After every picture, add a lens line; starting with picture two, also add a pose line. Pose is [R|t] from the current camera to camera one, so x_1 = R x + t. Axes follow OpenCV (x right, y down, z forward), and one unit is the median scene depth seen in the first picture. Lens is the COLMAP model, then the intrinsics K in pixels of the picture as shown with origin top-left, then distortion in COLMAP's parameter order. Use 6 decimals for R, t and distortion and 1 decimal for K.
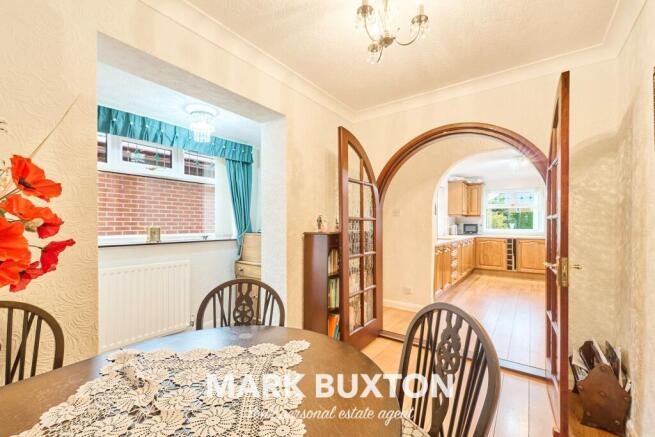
lens RADIAL K [[269.8, 0, 326.1], [0, 269.8, 222.8], [0, 0, 1]] dist [0.001515, 0.000005]
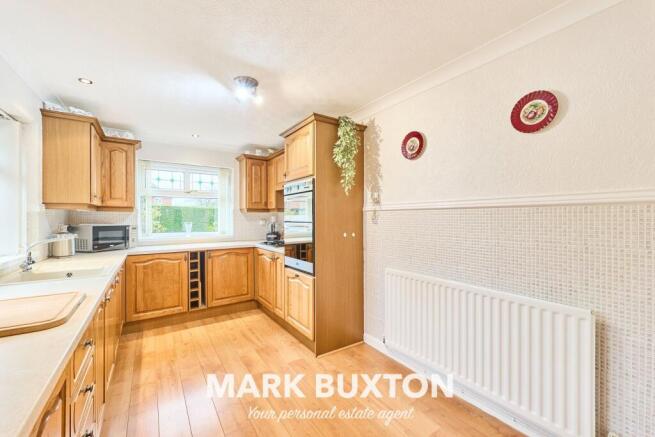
lens RADIAL K [[264.0, 0, 326.1], [0, 264.0, 219.2], [0, 0, 1]] dist [-0.001098, 0.000014]
pose [[0.335091, -0.010426, 0.942128, 0.264659], [0.007208, 0.999938, 0.008502, -0.009502], [-0.942158, 0.003942, 0.335145, 0.565648]]
